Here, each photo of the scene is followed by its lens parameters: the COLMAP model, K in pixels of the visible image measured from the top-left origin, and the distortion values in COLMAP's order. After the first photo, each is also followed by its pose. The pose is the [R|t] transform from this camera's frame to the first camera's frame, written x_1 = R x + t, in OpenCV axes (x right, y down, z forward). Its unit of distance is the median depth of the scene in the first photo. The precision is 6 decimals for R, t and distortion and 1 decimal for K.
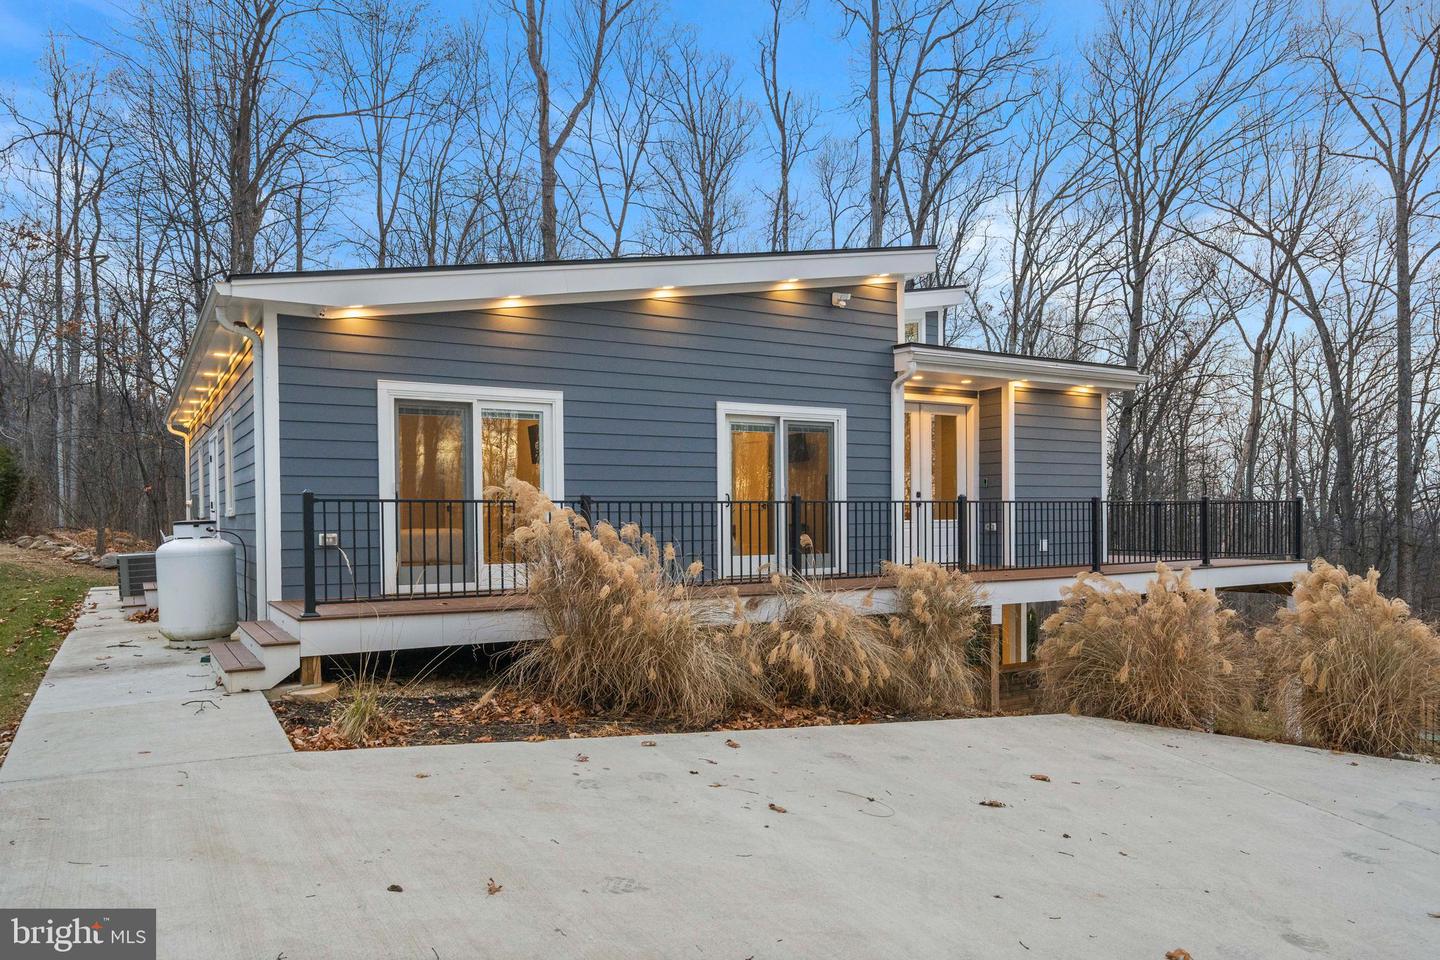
lens RADIAL K [[972.9, 0, 657.3], [0, 972.9, 535.3], [0, 0, 1]] dist [-0.002359, 0.004704]
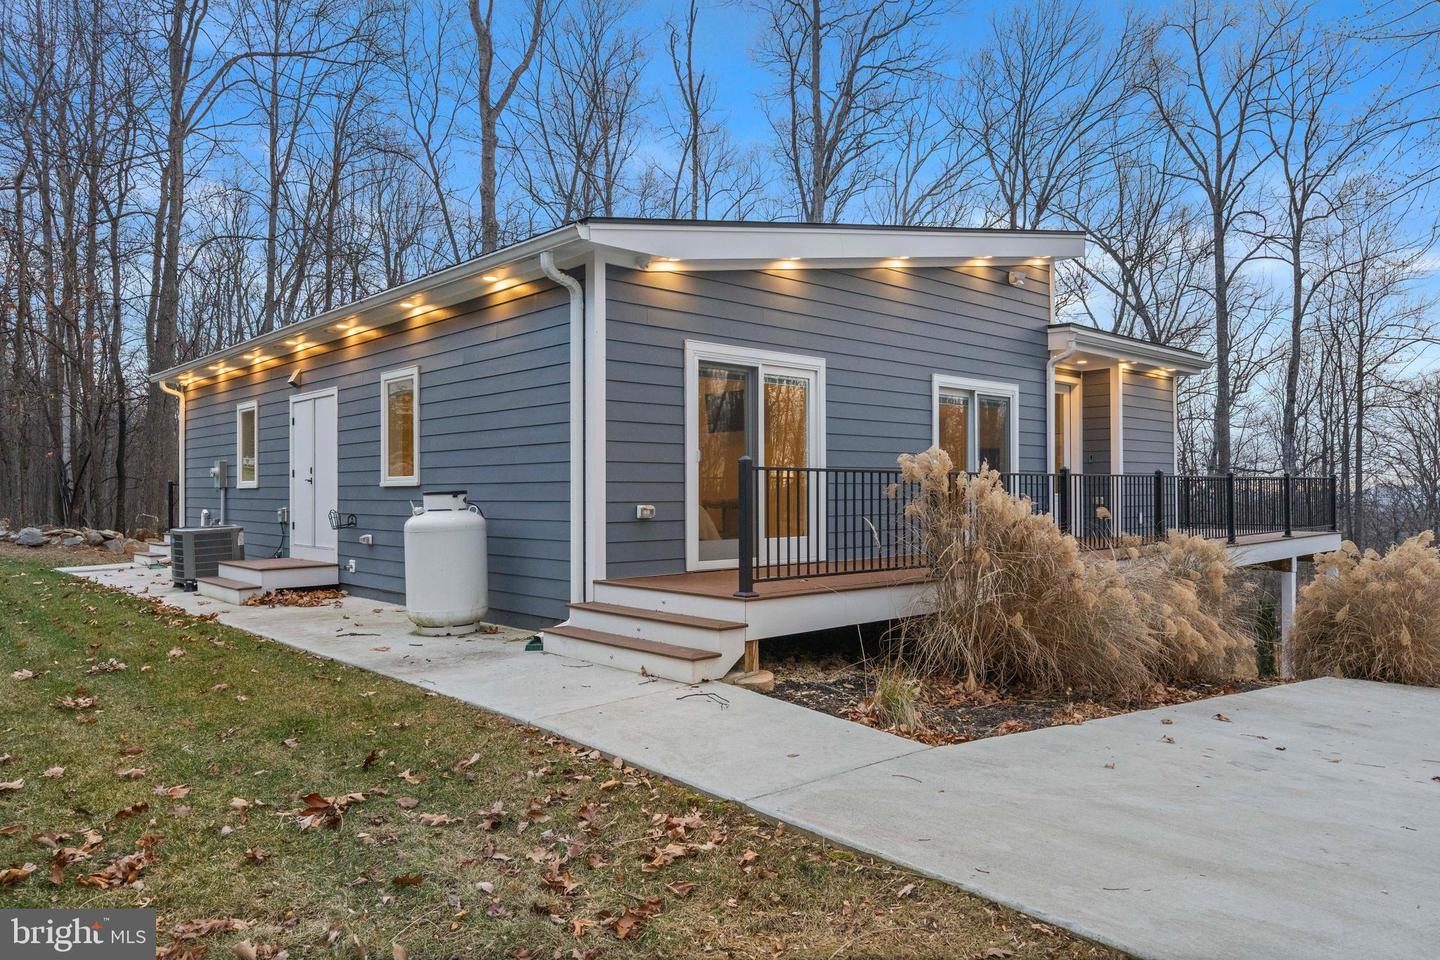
lens RADIAL K [[972.9, 0, 720.2], [0, 972.9, 480.6], [0, 0, 1]] dist [-0.002359, 0.004704]
pose [[0.979777, 0.007266, 0.199960, -0.346379], [-0.001318, 0.999553, -0.029866, 0.001920], [-0.200088, 0.028999, 0.979349, 0.071144]]
